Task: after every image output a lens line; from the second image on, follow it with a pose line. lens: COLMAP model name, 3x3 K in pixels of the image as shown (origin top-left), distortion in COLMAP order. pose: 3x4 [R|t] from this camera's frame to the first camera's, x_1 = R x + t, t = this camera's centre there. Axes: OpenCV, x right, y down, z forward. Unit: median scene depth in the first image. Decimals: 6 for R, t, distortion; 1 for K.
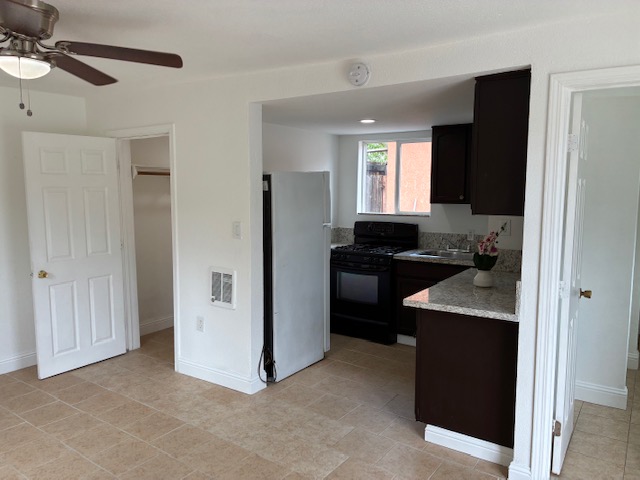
lens RADIAL K [[483.8, 0, 306.7], [0, 483.8, 239.3], [0, 0, 1]] dist [0.053496, -0.003433]
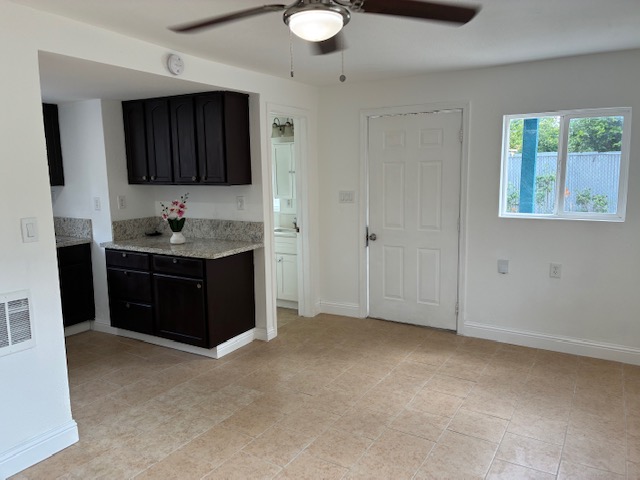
lens RADIAL K [[483.8, 0, 319.9], [0, 483.8, 236.9], [0, 0, 1]] dist [0.053496, -0.003433]
pose [[-0.067180, -0.142240, 0.987550, -0.639194], [0.124029, 0.980918, 0.149722, -0.046746], [-0.990002, 0.132543, -0.048257, 0.460576]]
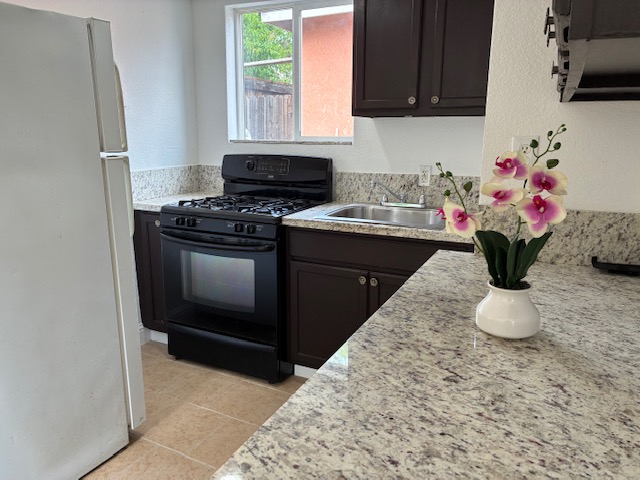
lens RADIAL K [[483.8, 0, 318.0], [0, 483.8, 242.5], [0, 0, 1]] dist [0.053496, -0.003433]
pose [[0.986051, -0.034903, 0.162743, 0.129677], [0.015030, 0.992443, 0.121779, -0.002928], [-0.165764, -0.117635, 0.979124, 0.483599]]
